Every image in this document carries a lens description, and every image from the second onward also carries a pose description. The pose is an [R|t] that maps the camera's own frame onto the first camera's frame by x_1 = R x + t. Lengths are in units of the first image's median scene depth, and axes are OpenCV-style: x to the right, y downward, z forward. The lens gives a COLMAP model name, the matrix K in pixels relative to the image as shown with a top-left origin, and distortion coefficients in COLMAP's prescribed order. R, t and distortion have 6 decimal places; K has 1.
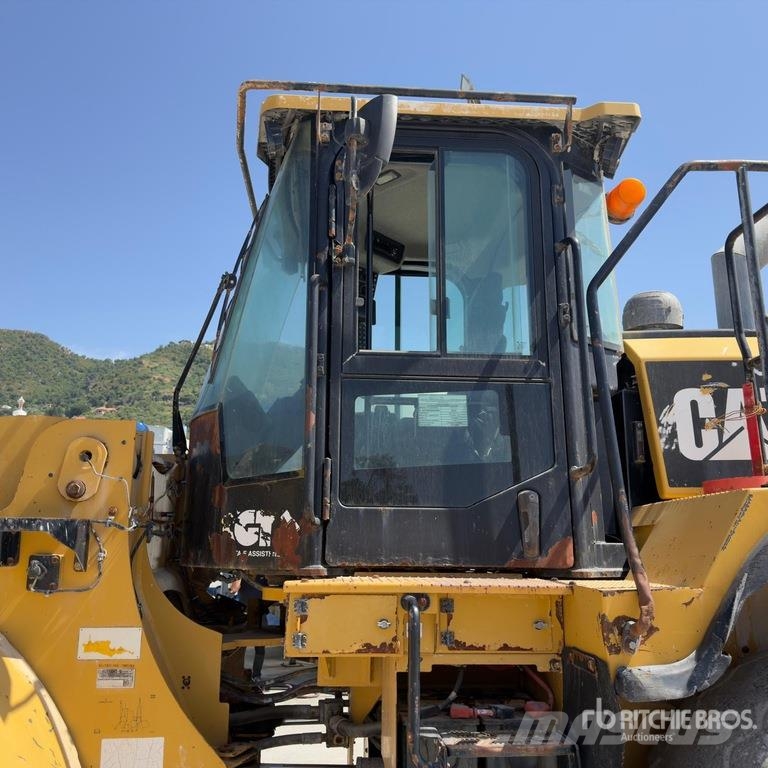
lens RADIAL K [[724.6, 0, 381.9], [0, 724.6, 372.8], [0, 0, 1]] dist [0.140878, -0.278935]
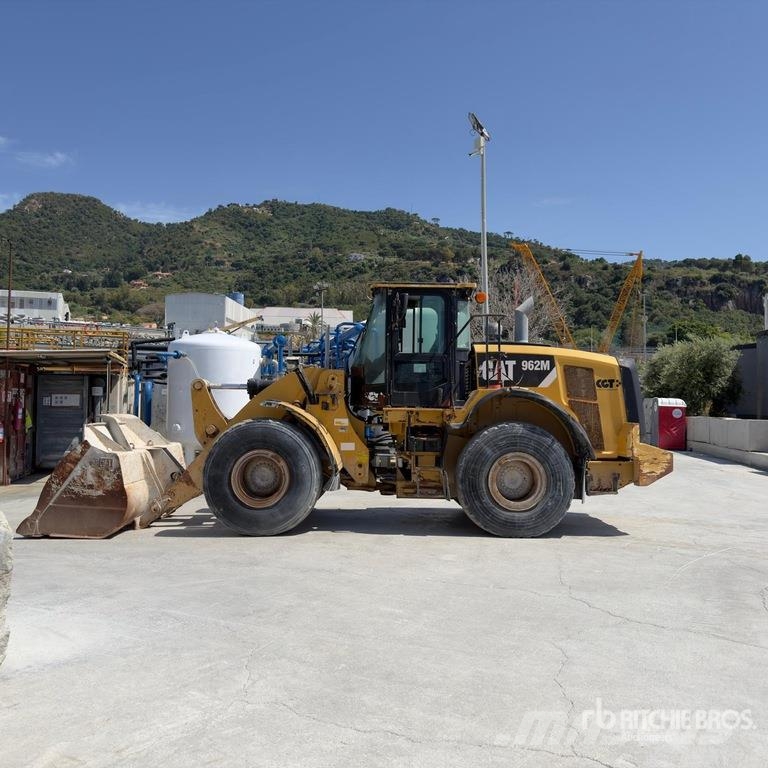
lens RADIAL K [[724.6, 0, 381.9], [0, 724.6, 372.8], [0, 0, 1]] dist [0.140878, -0.278935]
pose [[0.997735, 0.006369, -0.066964, 0.144829], [0.006146, 0.982710, 0.185049, -0.668006], [0.066984, -0.185041, 0.980445, -2.949860]]
